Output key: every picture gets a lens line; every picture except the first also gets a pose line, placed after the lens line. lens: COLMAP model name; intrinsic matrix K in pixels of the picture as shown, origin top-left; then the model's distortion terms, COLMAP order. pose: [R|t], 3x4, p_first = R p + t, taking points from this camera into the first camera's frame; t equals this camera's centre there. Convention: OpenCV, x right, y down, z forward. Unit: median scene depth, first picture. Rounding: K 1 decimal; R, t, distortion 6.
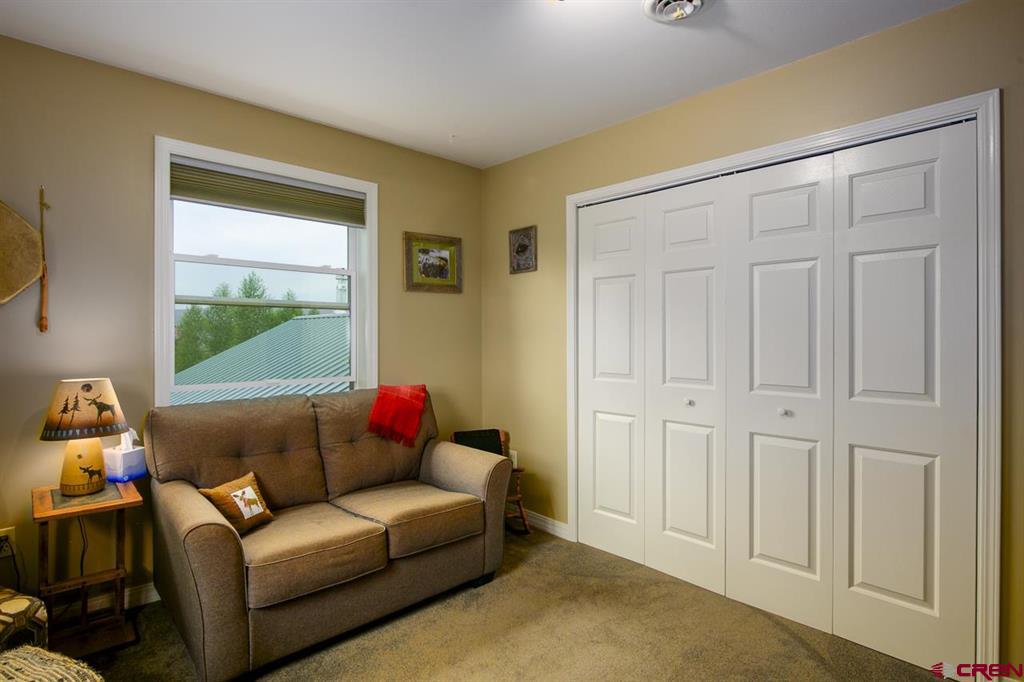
lens RADIAL K [[539.9, 0, 513.5], [0, 539.9, 339.1], [0, 0, 1]] dist [-0.002676, -0.002785]
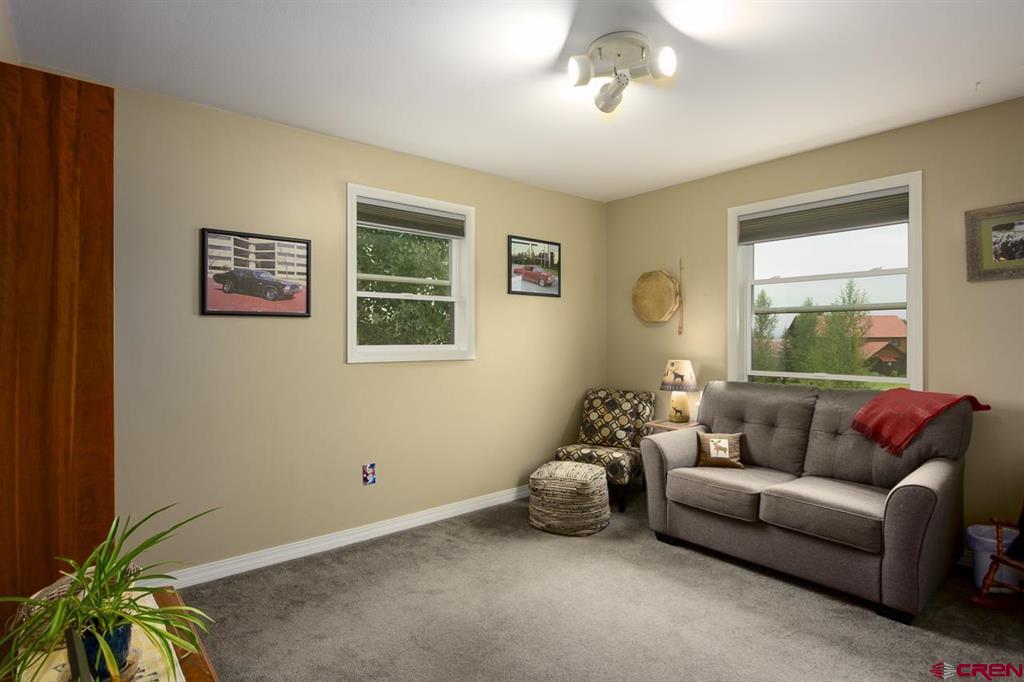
lens RADIAL K [[539.9, 0, 513.5], [0, 539.9, 339.1], [0, 0, 1]] dist [-0.002676, -0.002785]
pose [[-0.073779, 0.002157, -0.997272, 0.866935], [-0.002784, 0.999993, 0.002369, -0.000660], [0.997271, 0.002951, -0.073773, 0.453185]]
